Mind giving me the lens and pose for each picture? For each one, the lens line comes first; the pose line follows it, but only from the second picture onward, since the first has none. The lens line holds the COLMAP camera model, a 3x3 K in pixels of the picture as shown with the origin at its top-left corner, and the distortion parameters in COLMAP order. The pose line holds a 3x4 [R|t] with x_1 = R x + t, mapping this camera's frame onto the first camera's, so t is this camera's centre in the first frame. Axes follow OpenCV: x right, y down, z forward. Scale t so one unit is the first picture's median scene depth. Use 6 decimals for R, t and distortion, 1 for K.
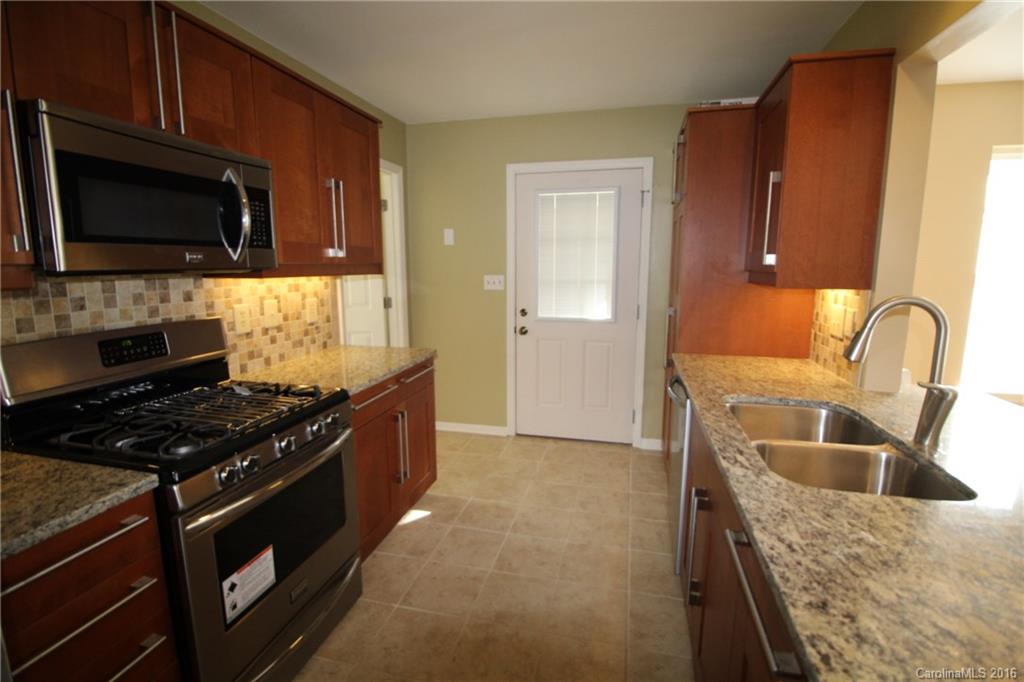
lens RADIAL K [[475.9, 0, 512.0], [0, 475.9, 341.0], [0, 0, 1]] dist [-0.000401, -0.000347]
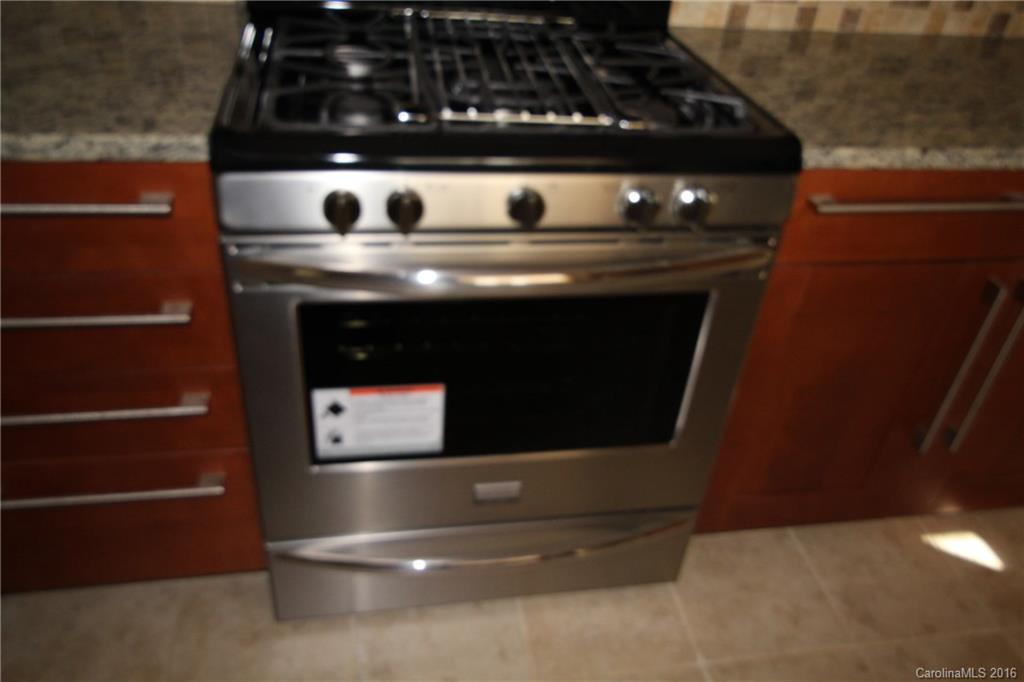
lens RADIAL K [[813.2, 0, 512.0], [0, 813.2, 341.0], [0, 0, 1]] dist [0.055661, -0.000886]
pose [[0.410898, 0.551950, -0.725613, 0.042336], [-0.228772, 0.832865, 0.503984, -0.016756], [0.882511, -0.041086, 0.468493, 0.314533]]
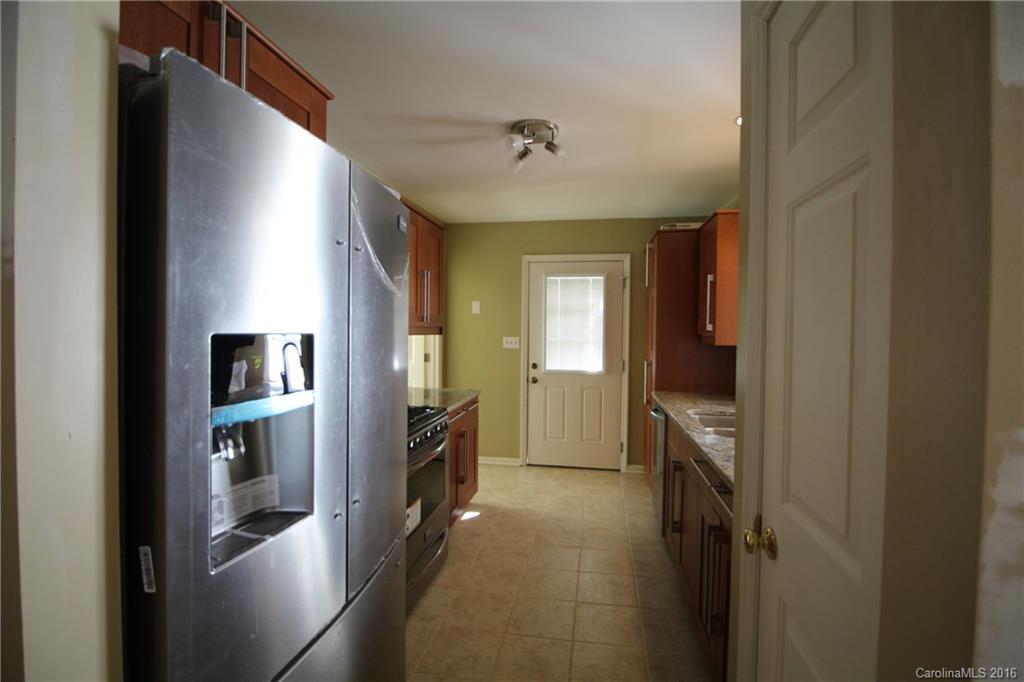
lens RADIAL K [[475.9, 0, 512.0], [0, 475.9, 341.0], [0, 0, 1]] dist [-0.000401, -0.000347]
pose [[0.997746, 0.009295, 0.066460, -0.141549], [-0.000186, 0.990740, -0.135772, 0.055636], [-0.067106, 0.135454, 0.988508, -0.321393]]
